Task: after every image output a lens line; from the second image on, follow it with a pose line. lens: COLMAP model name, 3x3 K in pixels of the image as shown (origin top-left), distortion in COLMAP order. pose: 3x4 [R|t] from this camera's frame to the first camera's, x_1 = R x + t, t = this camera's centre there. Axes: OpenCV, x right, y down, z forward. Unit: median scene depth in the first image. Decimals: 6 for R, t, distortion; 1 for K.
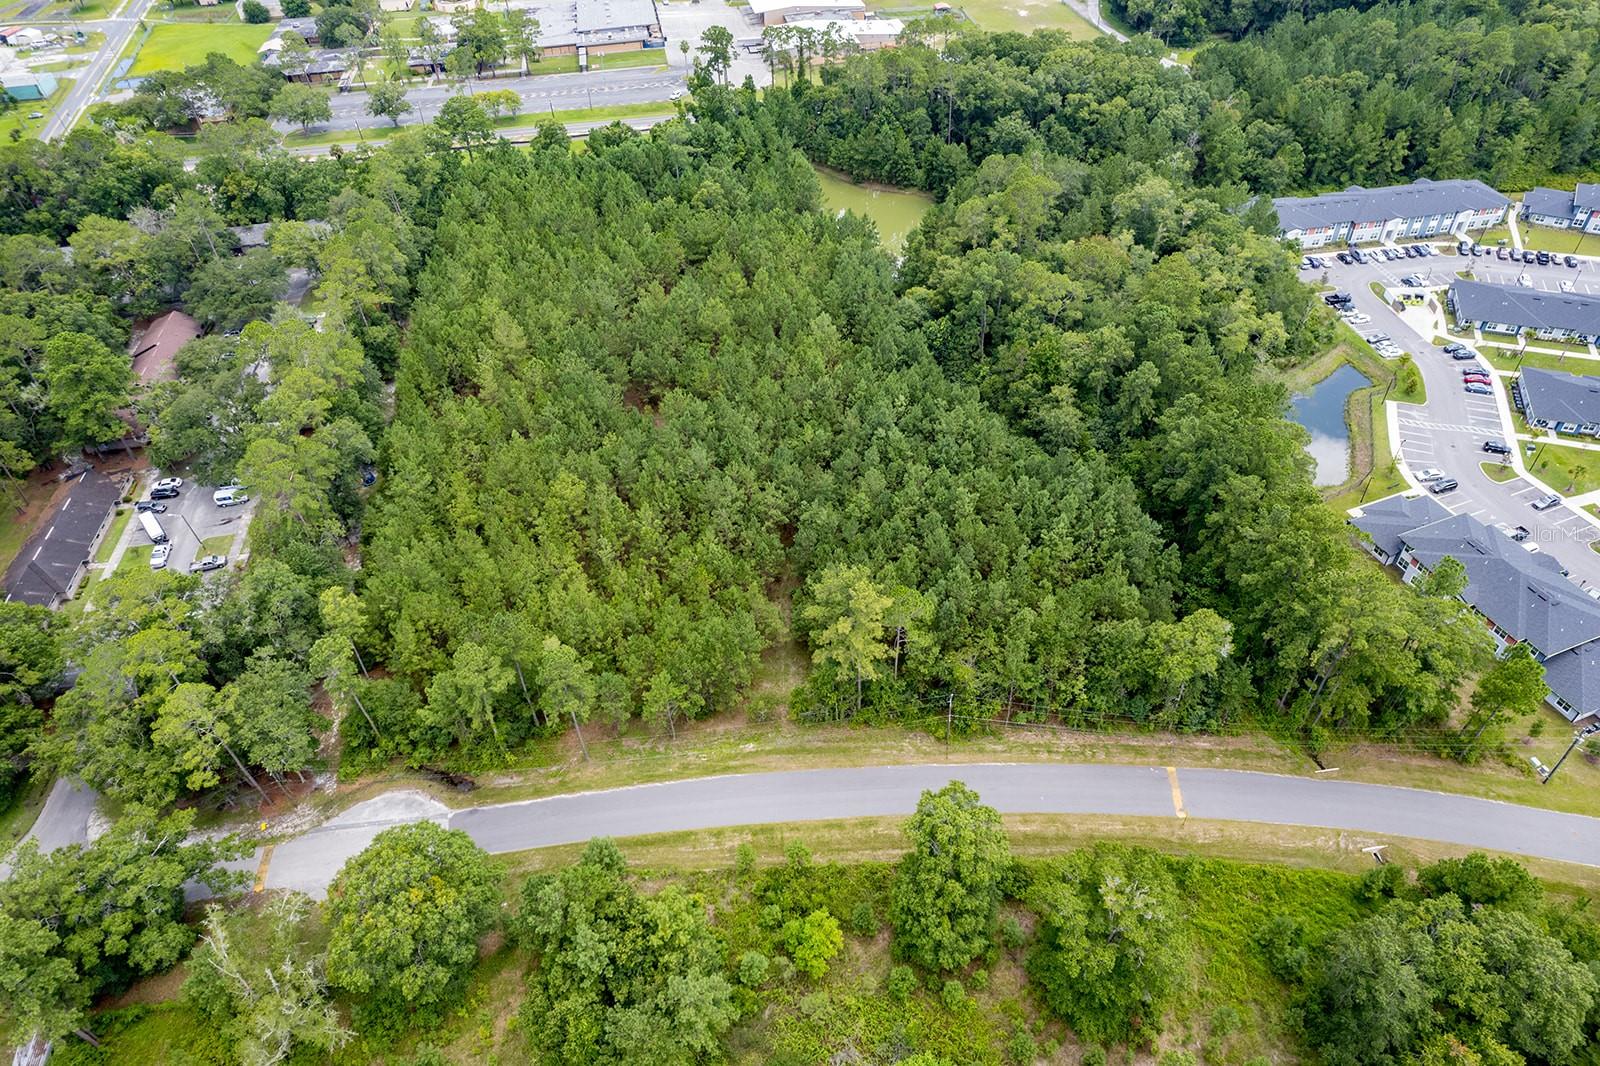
lens RADIAL K [[1025.0, 0, 806.9], [0, 1025.0, 539.2], [0, 0, 1]] dist [-0.084262, 0.078156]
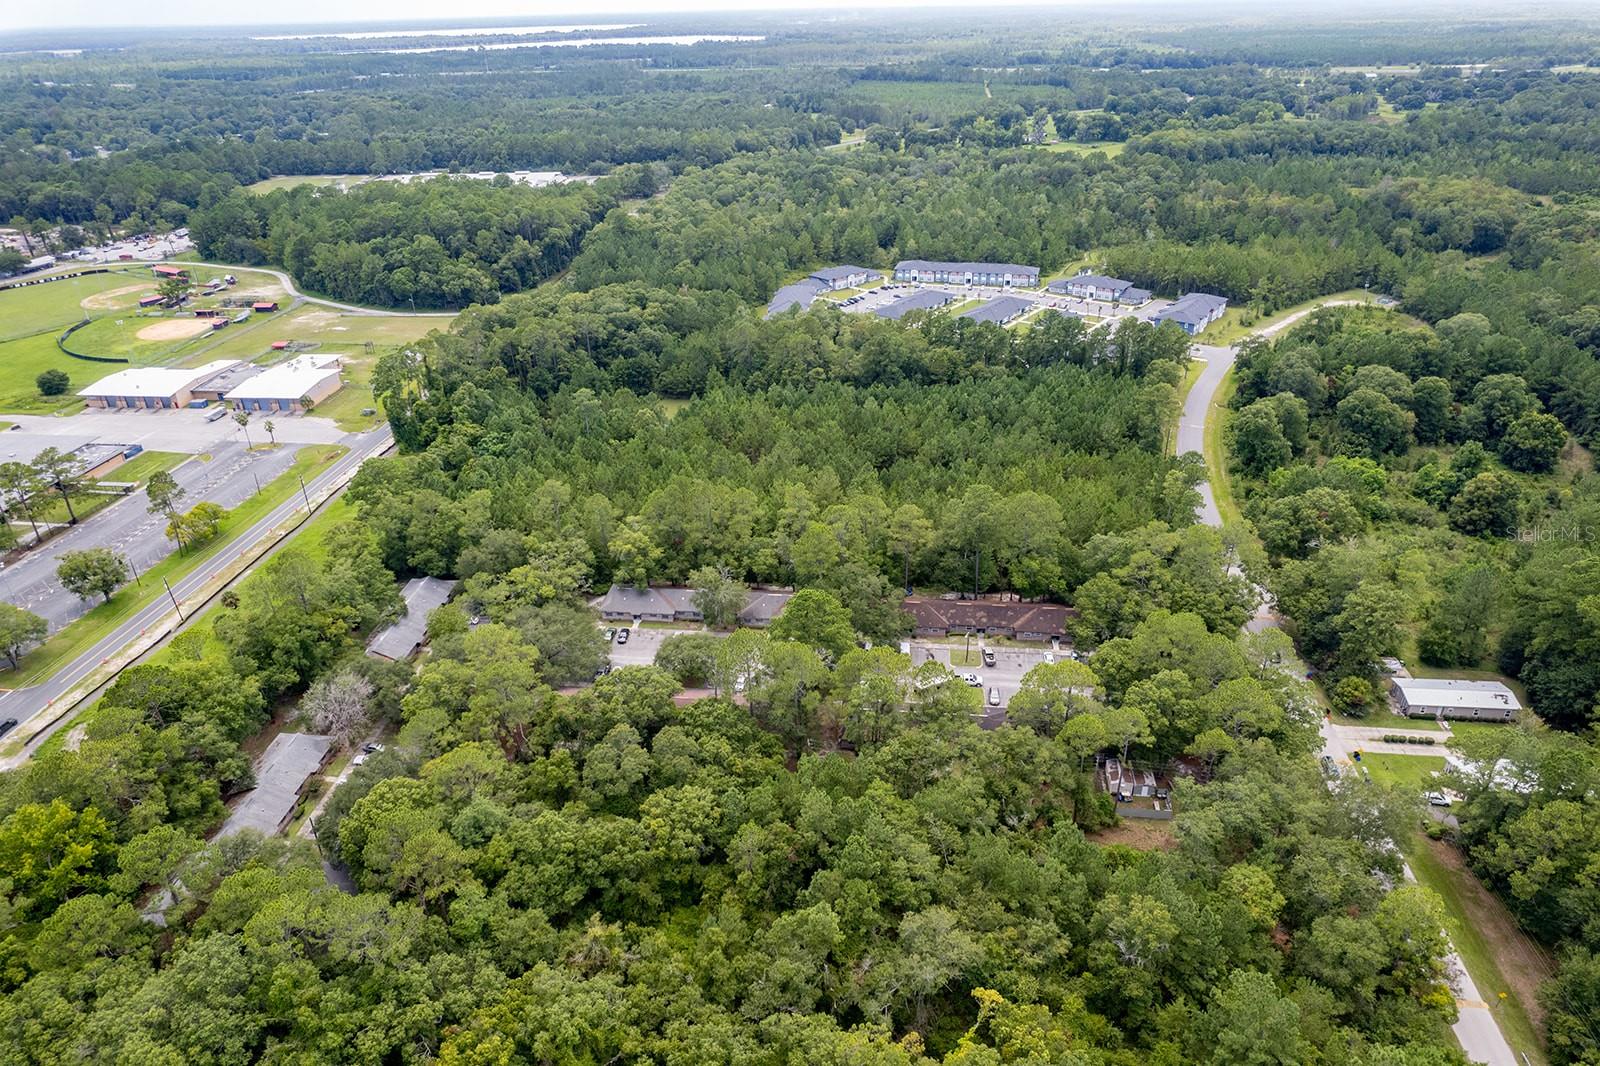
lens RADIAL K [[1025.0, 0, 806.9], [0, 1025.0, 539.2], [0, 0, 1]] dist [-0.084262, 0.078156]
pose [[0.276395, -0.425291, 0.861820, -1.372210], [0.654270, 0.740122, 0.155404, -0.347398], [-0.703944, 0.520910, 0.482821, 0.397609]]
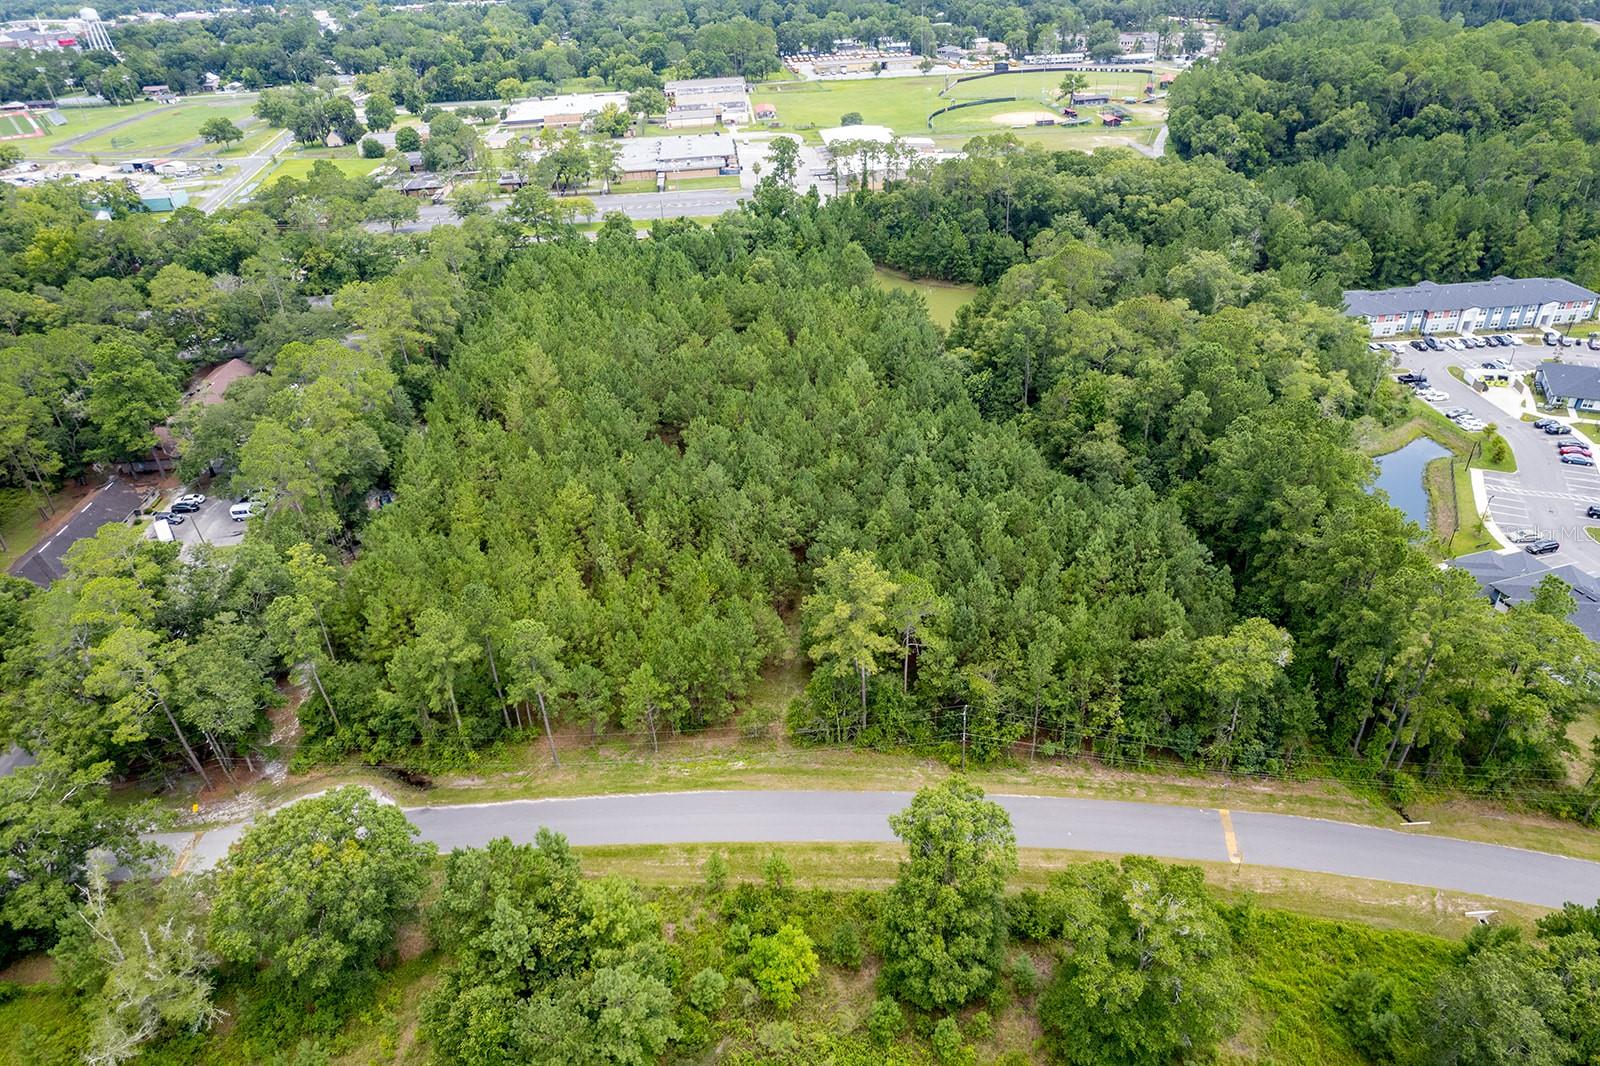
lens RADIAL K [[1025.0, 0, 806.9], [0, 1025.0, 539.2], [0, 0, 1]] dist [-0.084262, 0.078156]
pose [[0.996283, 0.039374, -0.076611, 0.043237], [-0.052031, 0.983904, -0.170954, 0.108778], [0.068647, 0.174305, 0.982296, 0.066147]]
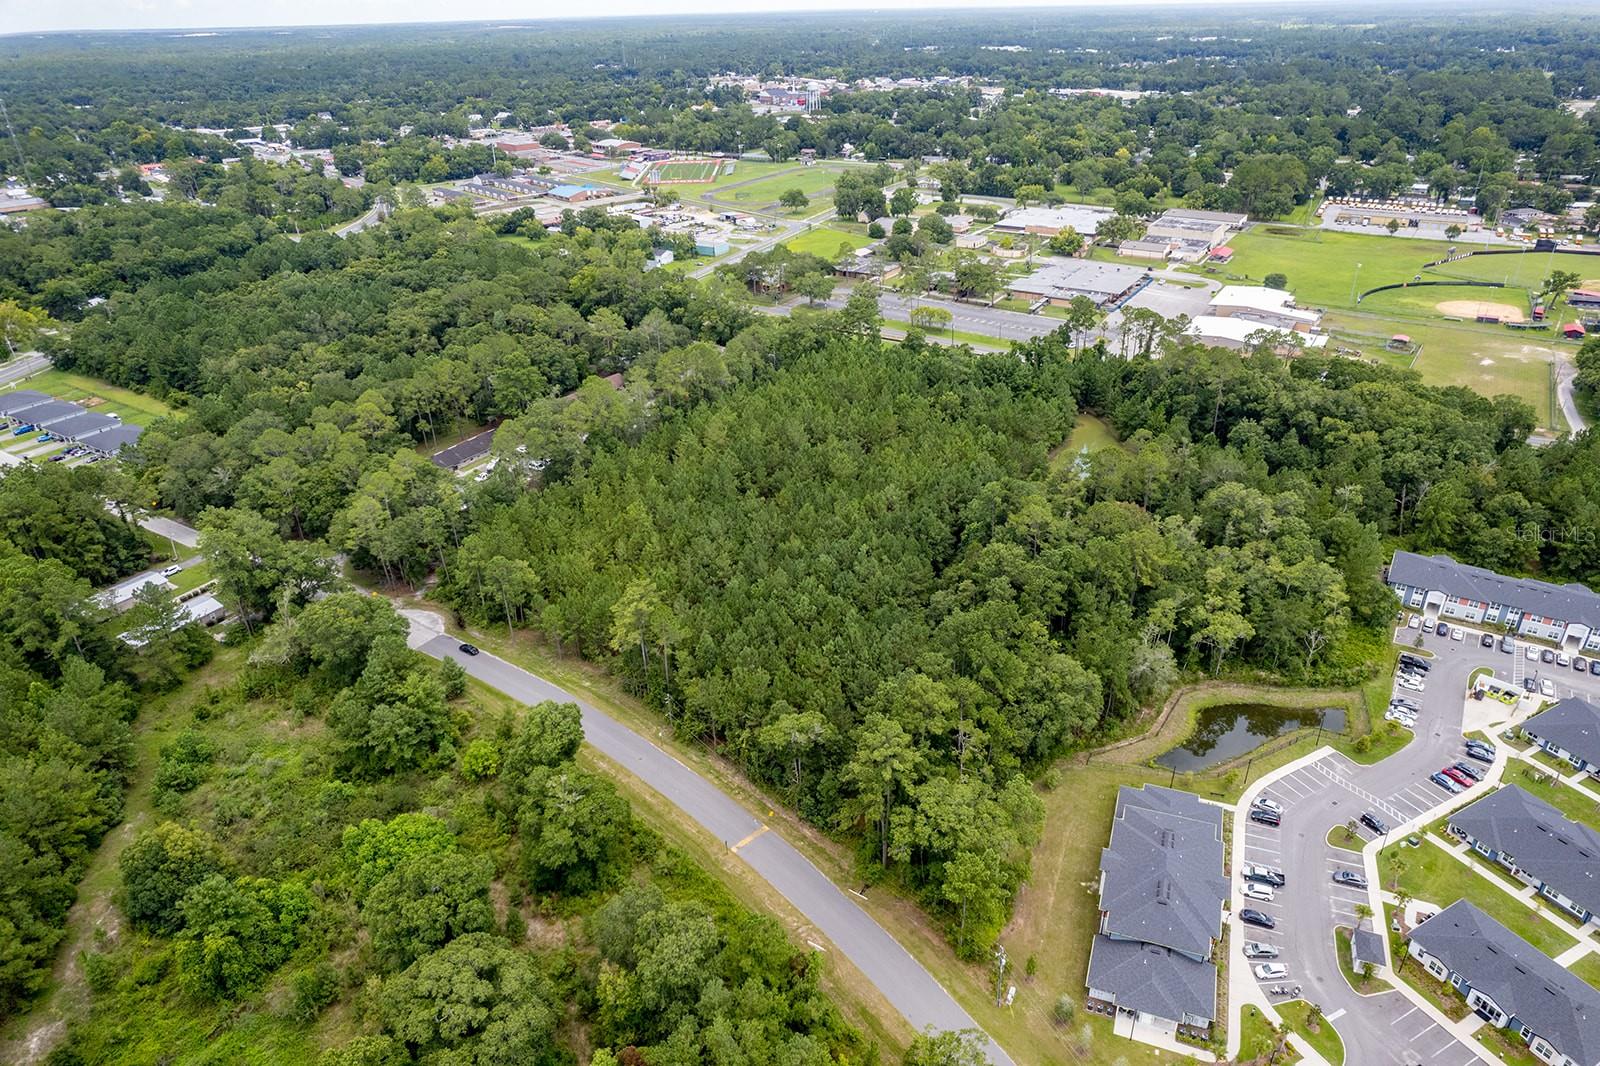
lens RADIAL K [[1025.0, 0, 806.9], [0, 1025.0, 539.2], [0, 0, 1]] dist [-0.084262, 0.078156]
pose [[0.739604, 0.334517, -0.584024, 0.672431], [-0.456969, 0.886657, -0.070843, -0.017128], [0.494131, 0.319277, 0.808639, -0.079697]]
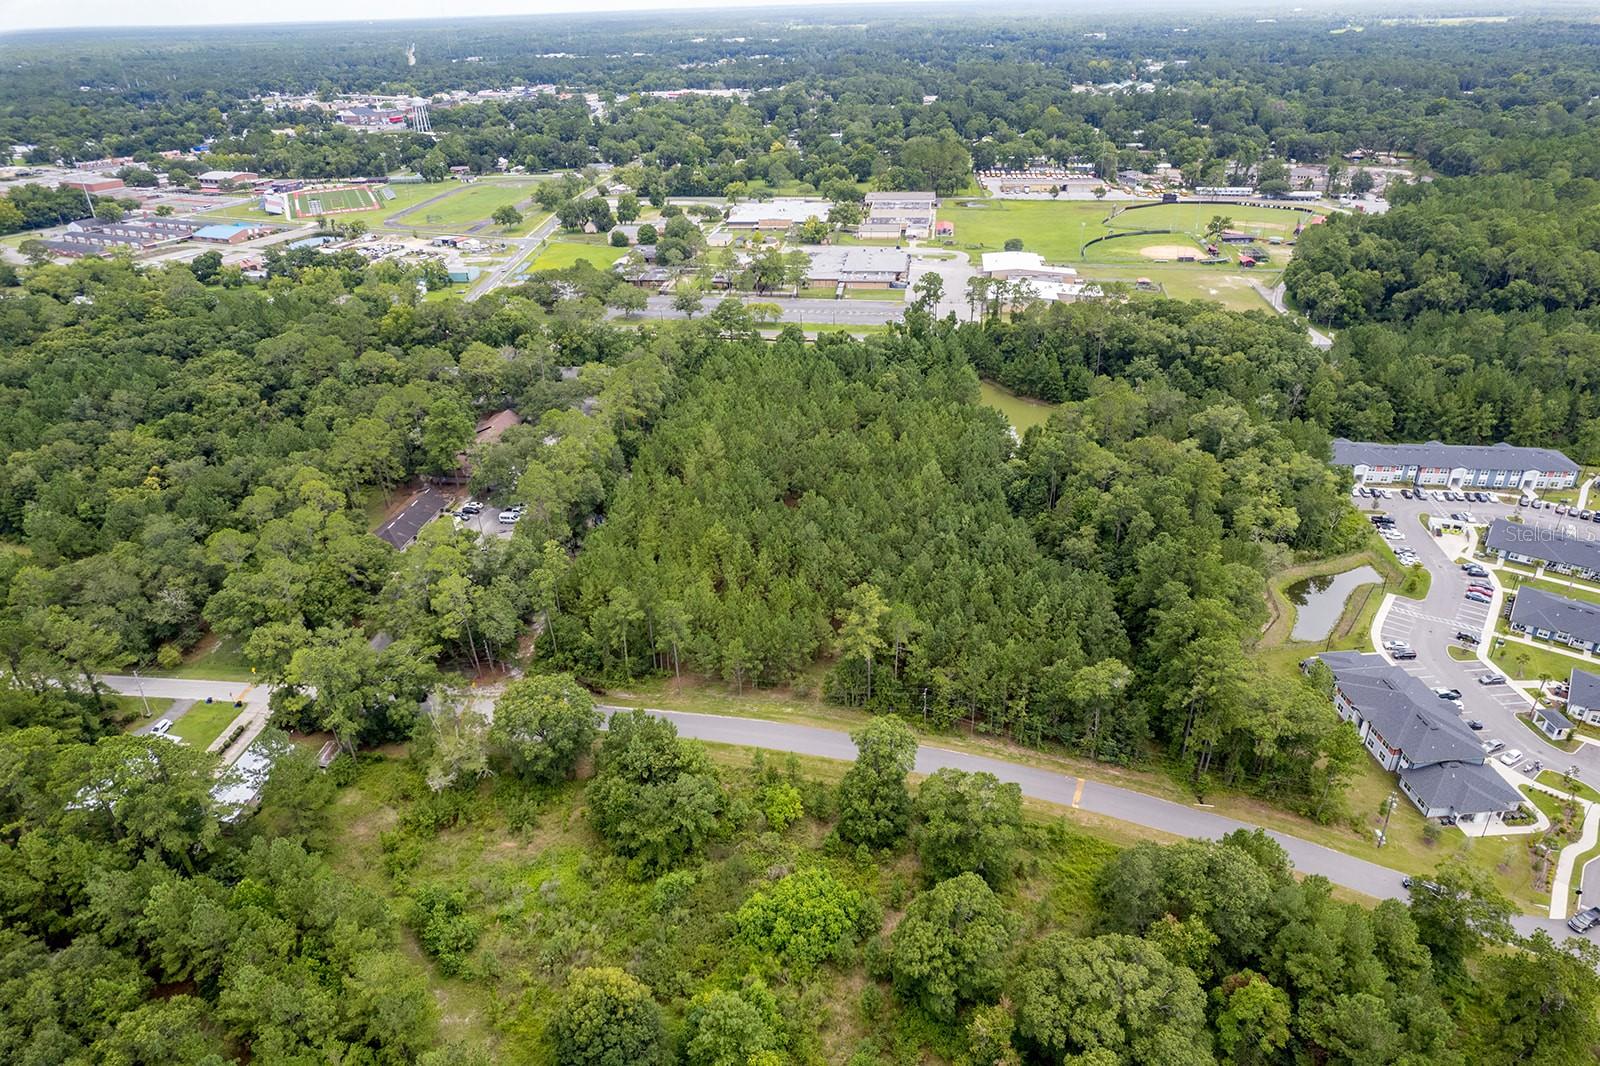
lens RADIAL K [[1025.0, 0, 806.9], [0, 1025.0, 539.2], [0, 0, 1]] dist [-0.084262, 0.078156]
pose [[0.955202, 0.151815, -0.254049, 0.201878], [-0.206824, 0.956424, -0.206099, 0.180762], [0.211689, 0.249409, 0.944978, -0.276967]]
